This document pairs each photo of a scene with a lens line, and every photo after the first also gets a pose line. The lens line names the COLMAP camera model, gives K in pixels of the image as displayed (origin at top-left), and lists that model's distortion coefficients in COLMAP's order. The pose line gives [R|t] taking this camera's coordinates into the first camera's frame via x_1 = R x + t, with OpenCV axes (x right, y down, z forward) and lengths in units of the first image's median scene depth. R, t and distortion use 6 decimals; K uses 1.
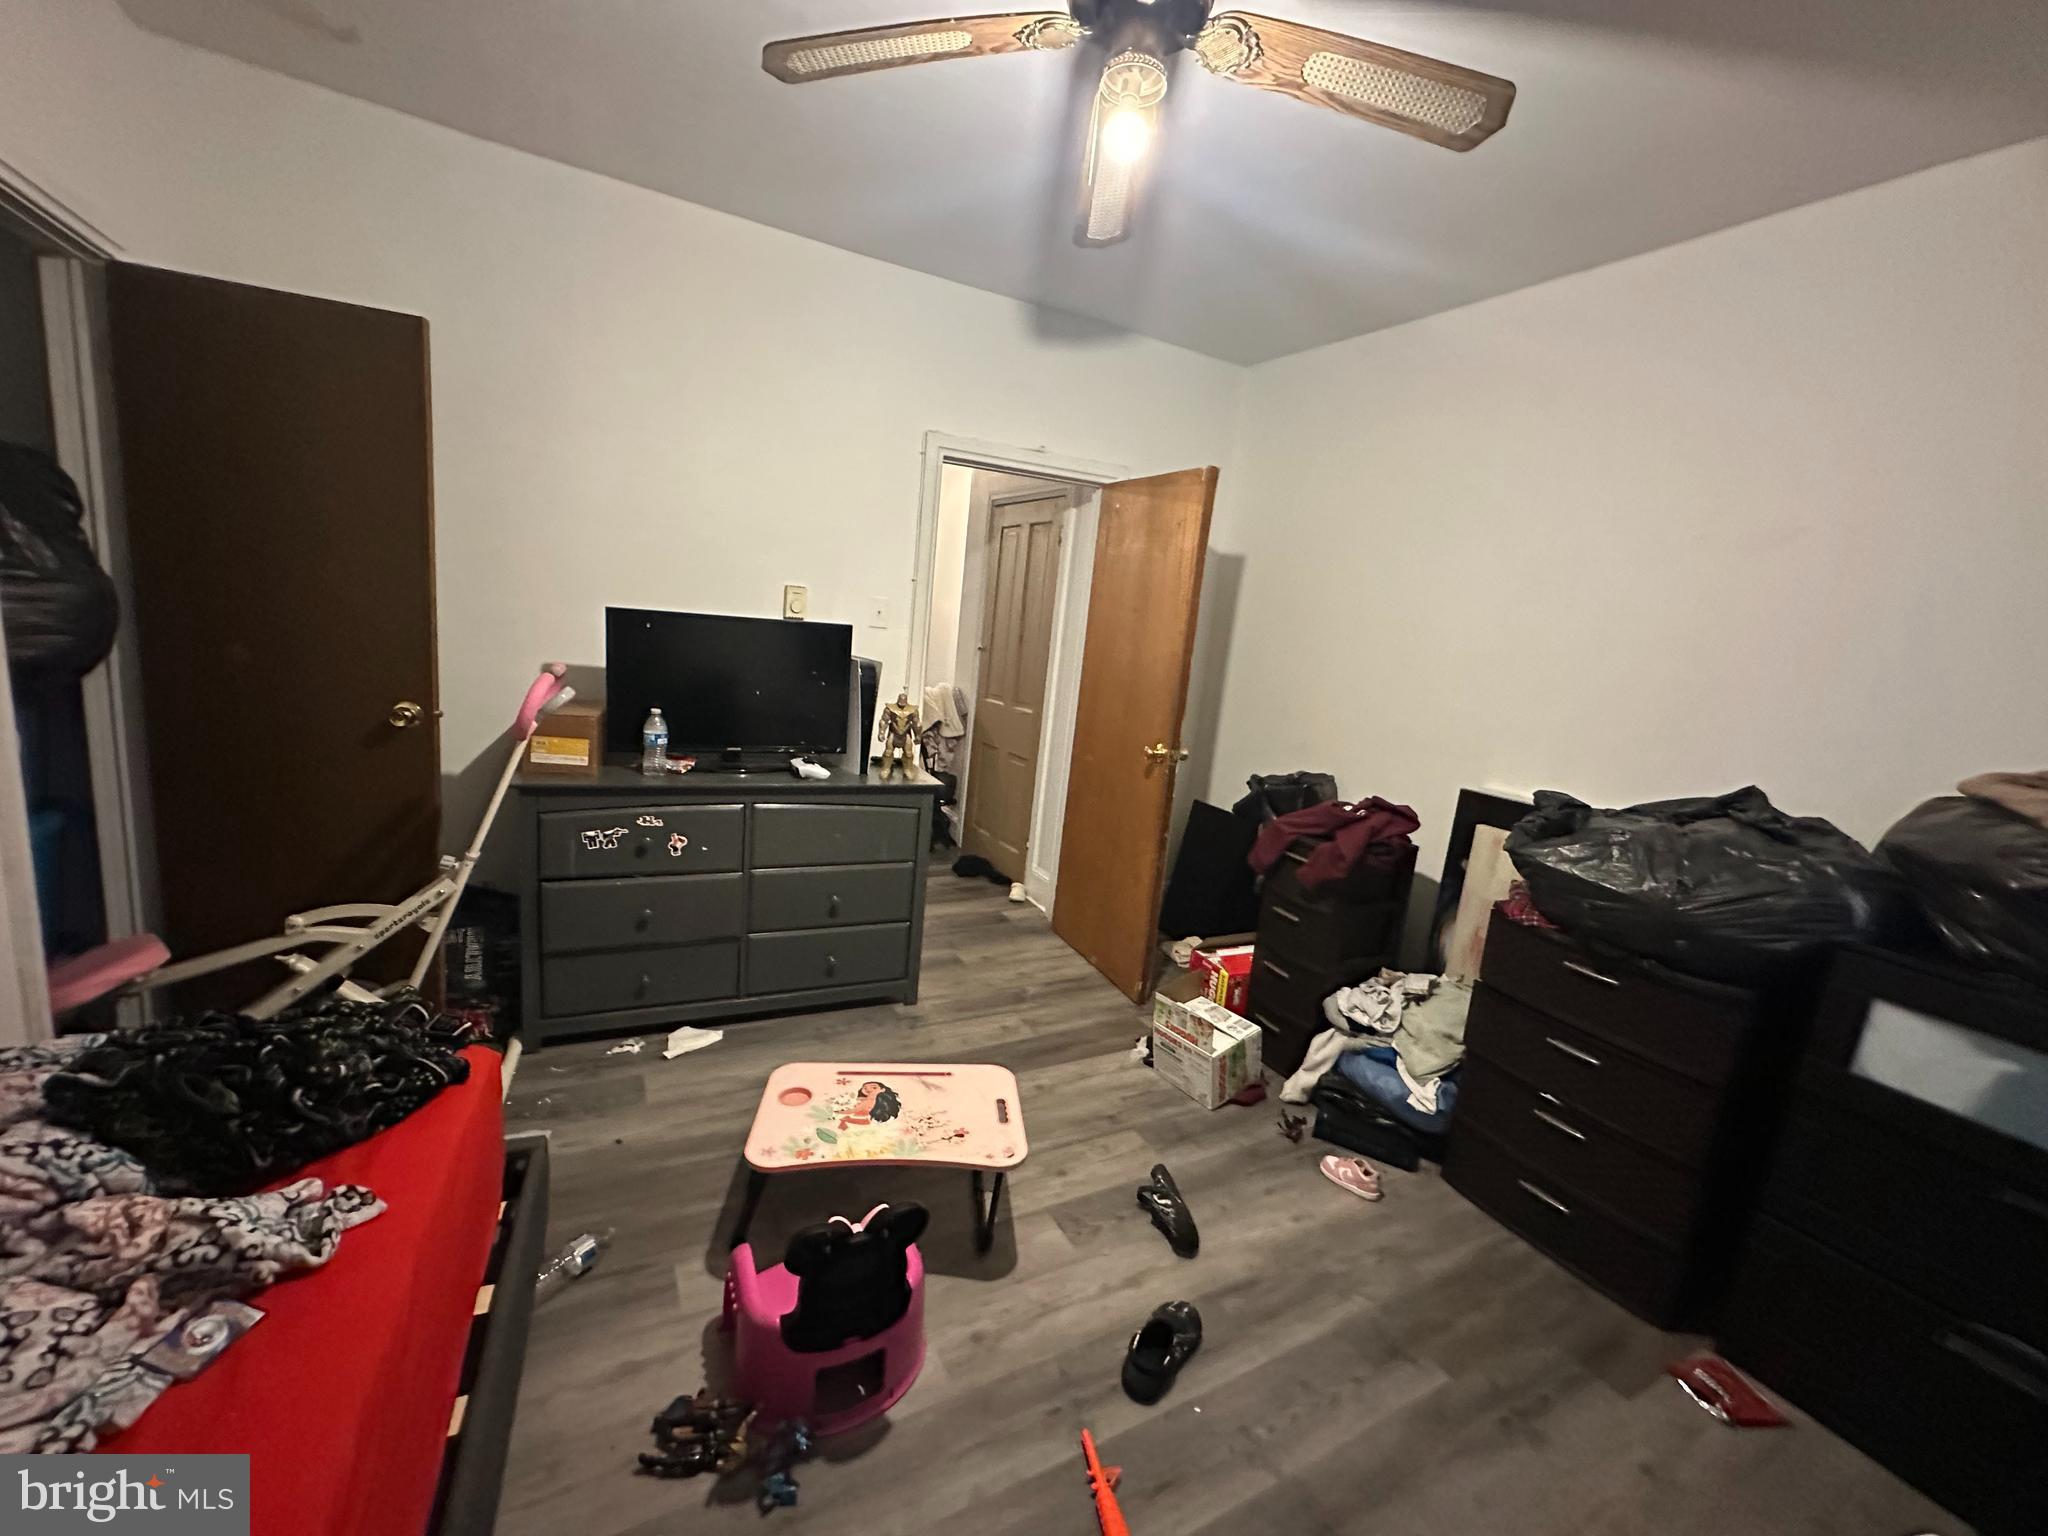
lens RADIAL K [[812.8, 0, 1014.8], [0, 812.8, 765.4], [0, 0, 1]] dist [-0.001825, -0.000166]
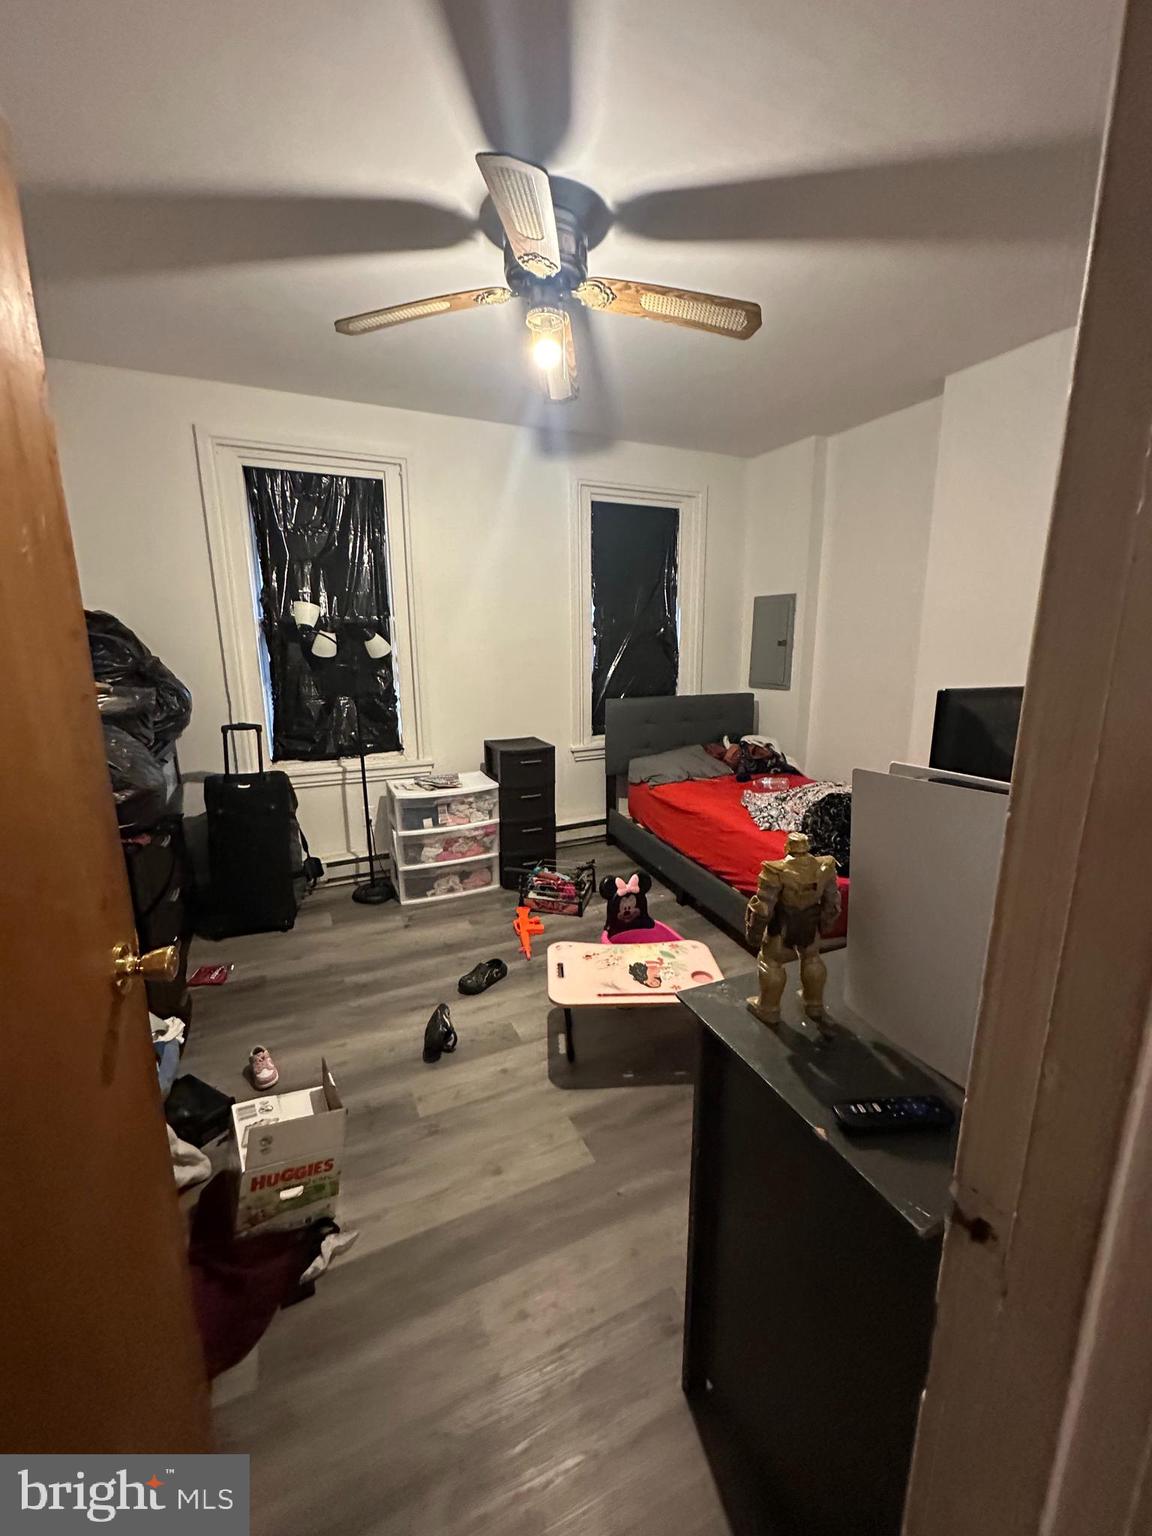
lens RADIAL K [[609.6, 0, 578.4], [0, 609.6, 769.0], [0, 0, 1]] dist [-0.001825, -0.000166]
pose [[-0.994714, -0.099954, 0.023528, -0.037767], [-0.083237, 0.919040, 0.385274, -0.347521], [-0.060133, 0.381279, -0.922502, 1.914340]]
